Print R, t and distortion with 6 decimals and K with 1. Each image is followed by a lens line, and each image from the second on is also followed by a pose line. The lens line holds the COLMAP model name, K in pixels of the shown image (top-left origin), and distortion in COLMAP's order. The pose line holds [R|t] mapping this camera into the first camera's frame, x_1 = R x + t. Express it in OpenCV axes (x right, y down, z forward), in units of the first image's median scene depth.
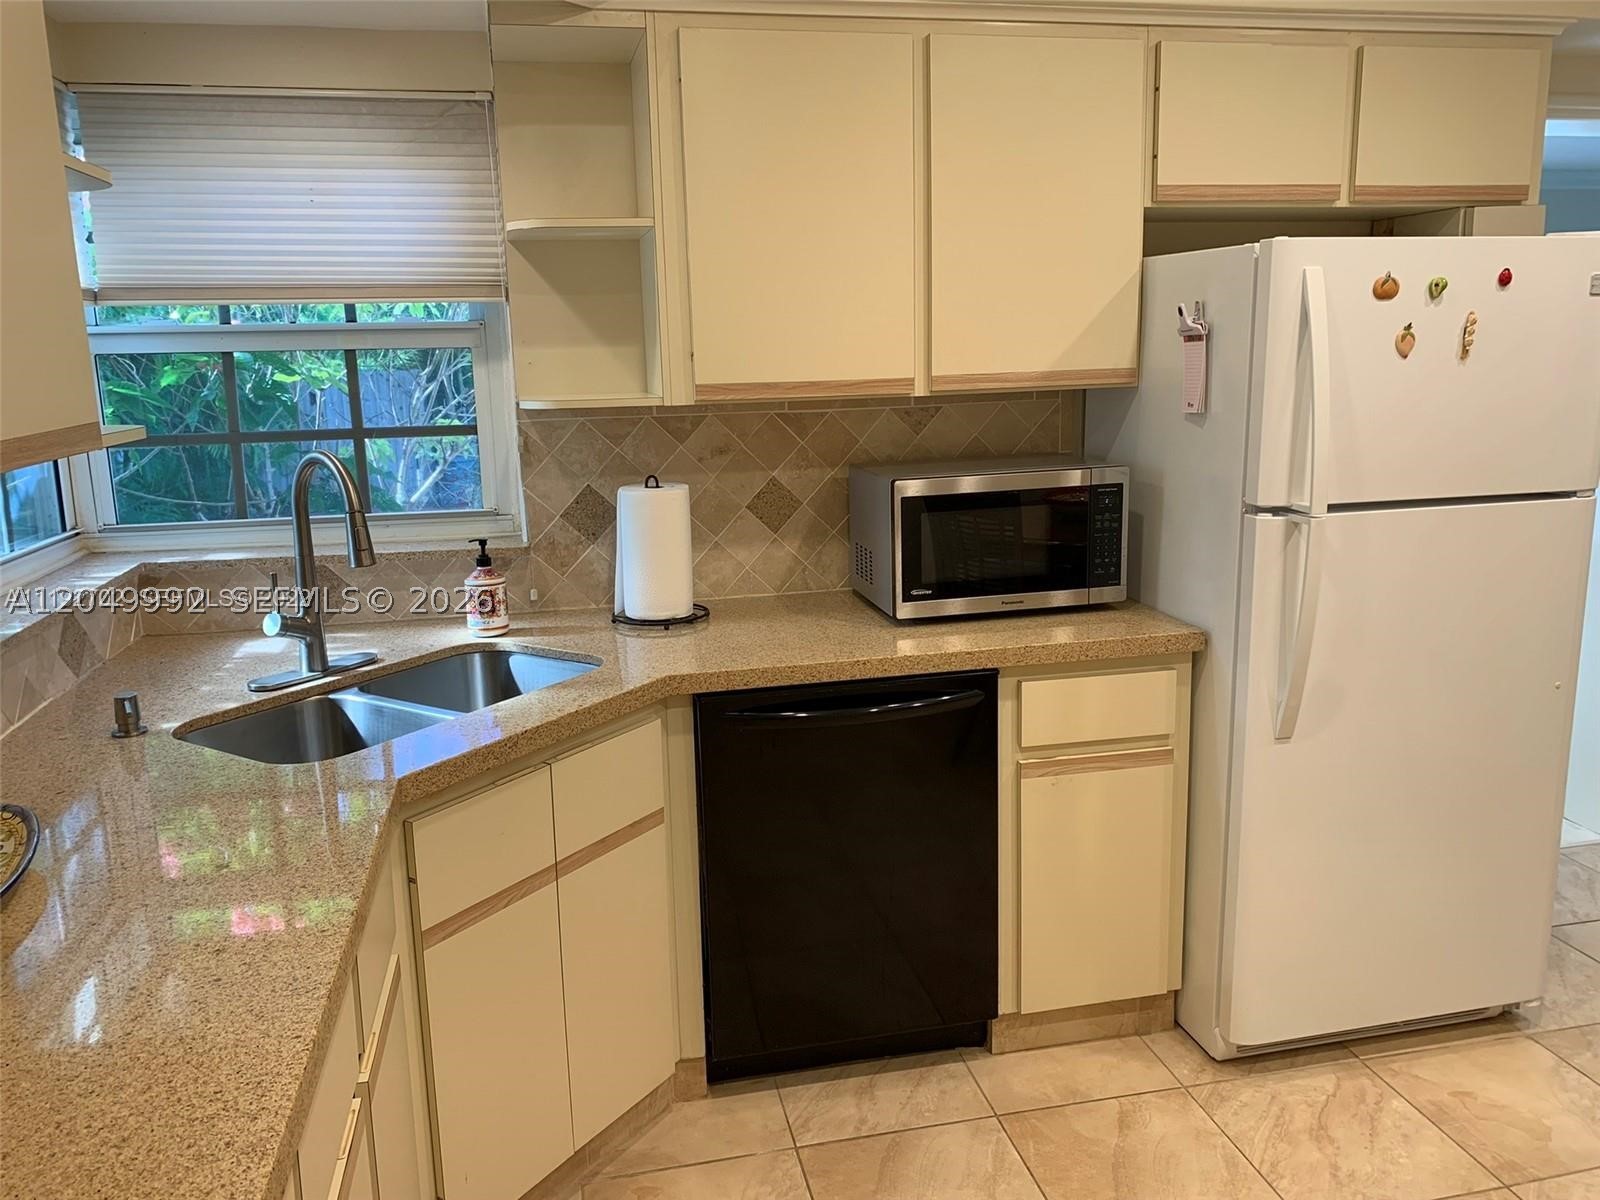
lens RADIAL K [[1231.8, 0, 801.8], [0, 1231.8, 584.0], [0, 0, 1]] dist [0.034984, -0.008504]
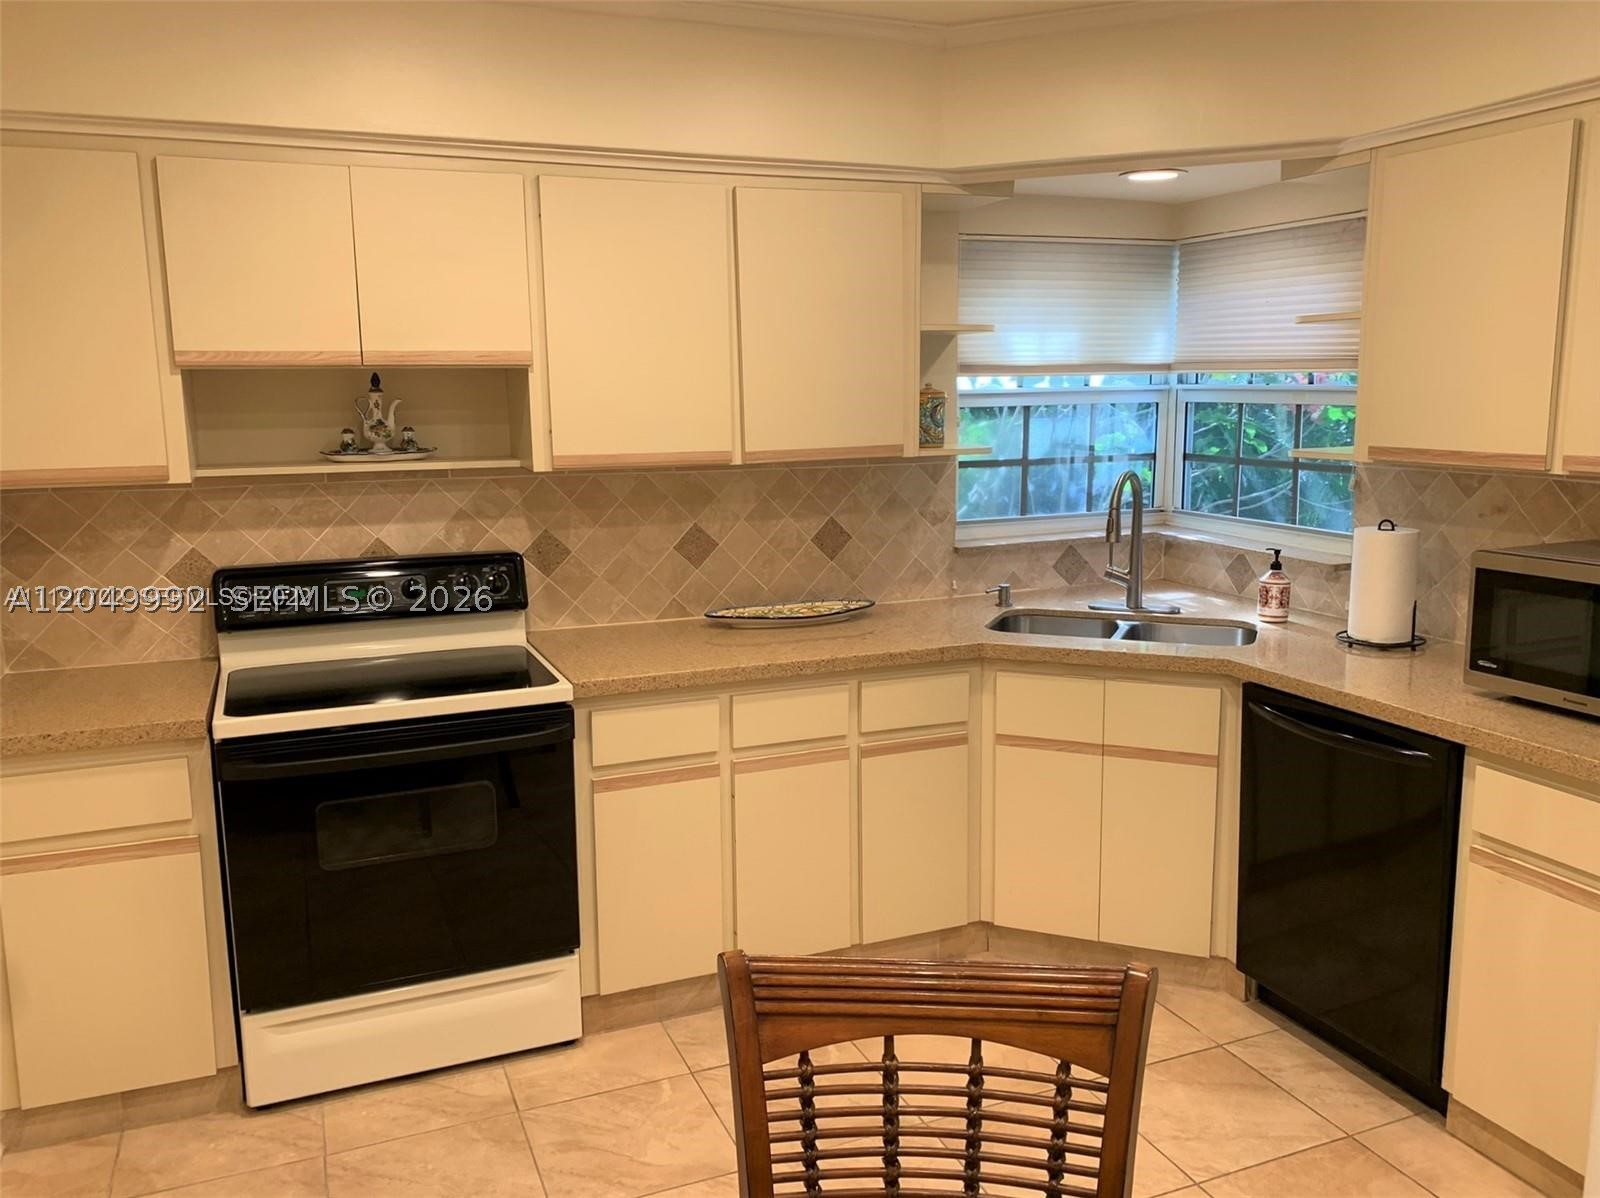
lens RADIAL K [[1231.8, 0, 798.9], [0, 1231.8, 602.2], [0, 0, 1]] dist [0.034984, -0.008504]
pose [[0.181318, 0.194194, -0.964060, 0.969876], [-0.181105, 0.970137, 0.161356, -0.105187], [0.966605, 0.145340, 0.211073, 0.223915]]
